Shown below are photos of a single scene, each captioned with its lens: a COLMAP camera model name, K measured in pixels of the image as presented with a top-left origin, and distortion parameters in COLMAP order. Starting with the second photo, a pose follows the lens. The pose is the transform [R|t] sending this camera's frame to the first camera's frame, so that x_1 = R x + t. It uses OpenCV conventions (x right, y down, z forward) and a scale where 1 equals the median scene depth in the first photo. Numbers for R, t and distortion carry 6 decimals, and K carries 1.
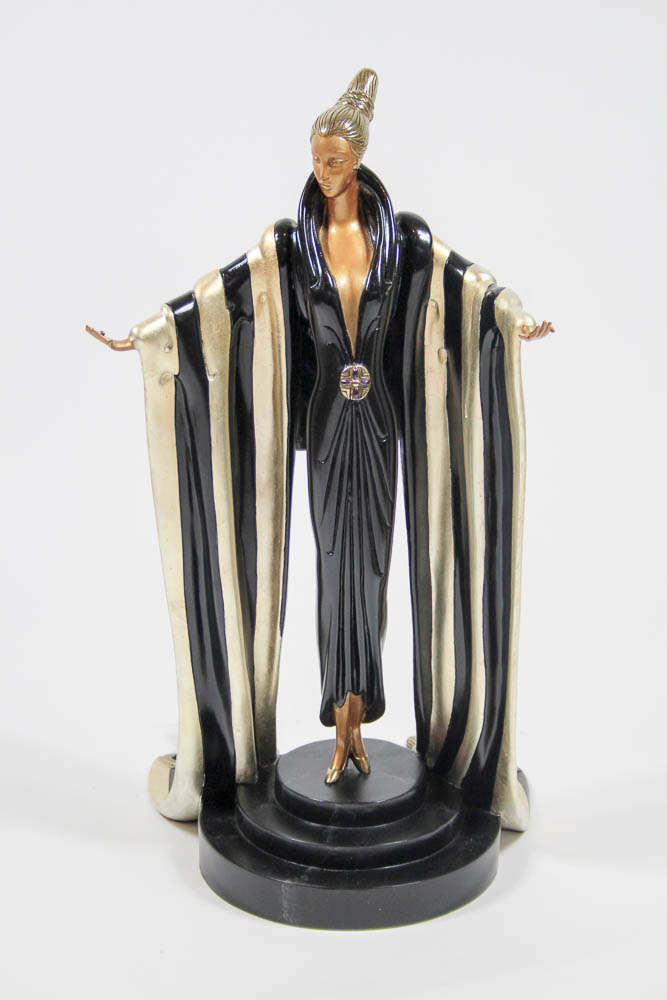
lens RADIAL K [[2332.2, 0, 330.7], [0, 2332.2, 507.2], [0, 0, 1]] dist [0.196531, 0.000000]
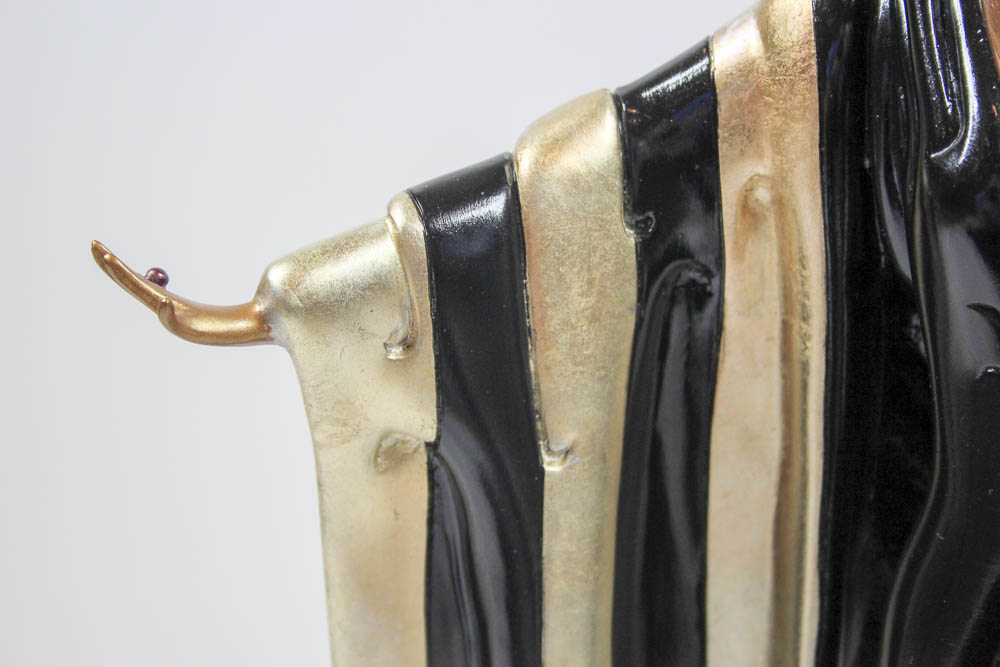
lens RADIAL K [[2351.4, 0, 499.2], [0, 2351.4, 334.6], [0, 0, 1]] dist [0.103011, 0.000000]
pose [[0.979781, 0.070552, -0.187219, -0.004955], [-0.084342, 0.994200, -0.066732, -0.051288], [0.181425, 0.081173, 0.980049, 0.717885]]
